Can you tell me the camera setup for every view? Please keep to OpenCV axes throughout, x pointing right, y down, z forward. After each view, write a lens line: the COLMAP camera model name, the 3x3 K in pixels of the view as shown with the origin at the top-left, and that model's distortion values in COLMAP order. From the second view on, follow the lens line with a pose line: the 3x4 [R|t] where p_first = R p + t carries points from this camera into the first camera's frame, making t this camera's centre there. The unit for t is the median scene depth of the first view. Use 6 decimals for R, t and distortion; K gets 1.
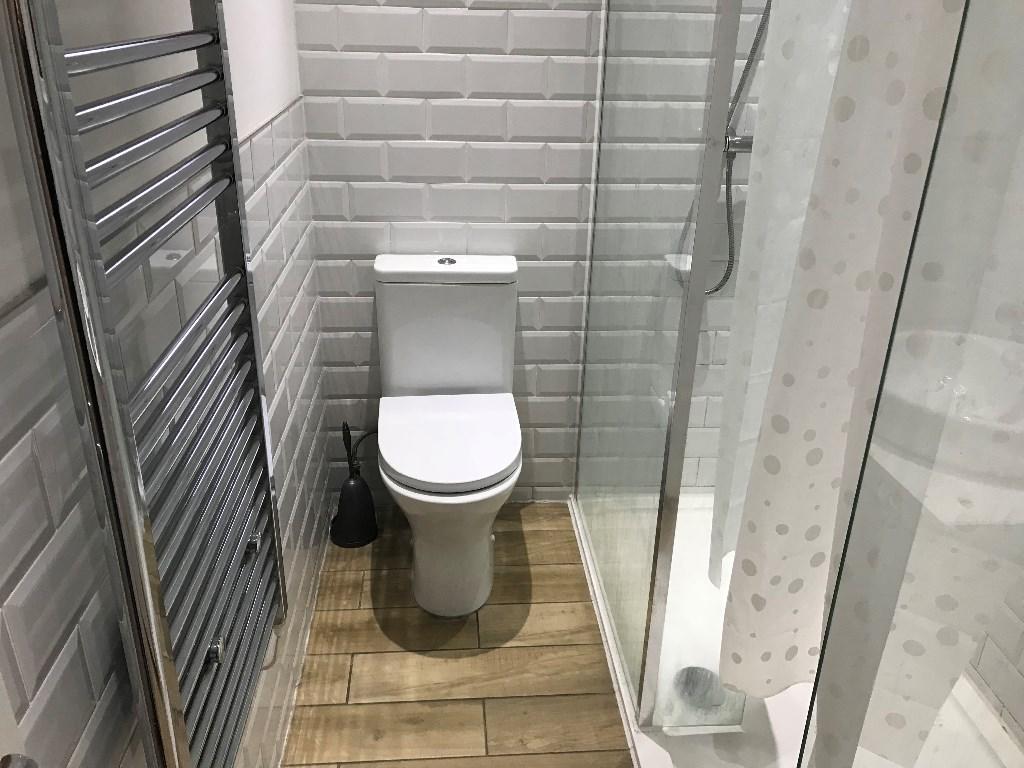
lens RADIAL K [[859.9, 0, 512.0], [0, 859.9, 384.0], [0, 0, 1]] dist [0.028077, -0.006836]
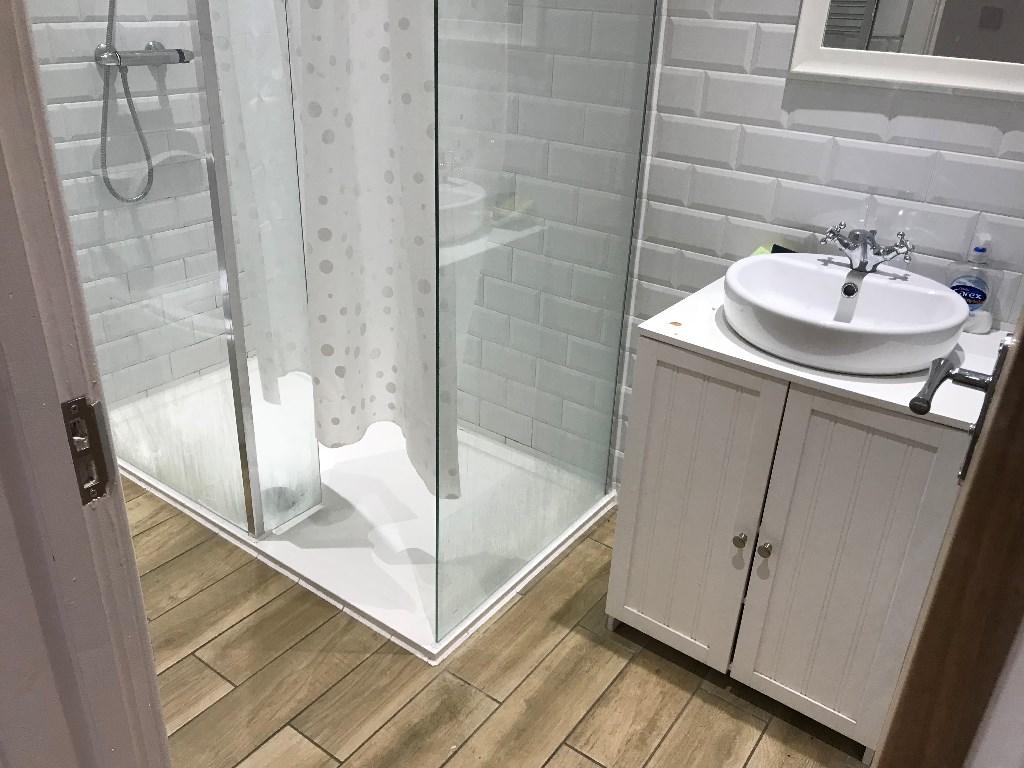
lens RADIAL K [[859.9, 0, 512.0], [0, 859.9, 384.0], [0, 0, 1]] dist [0.028077, -0.006836]
pose [[0.659129, -0.338549, 0.671516, -0.360781], [0.297848, 0.937439, 0.180262, 0.077371], [-0.690533, 0.081193, 0.718730, -0.149759]]
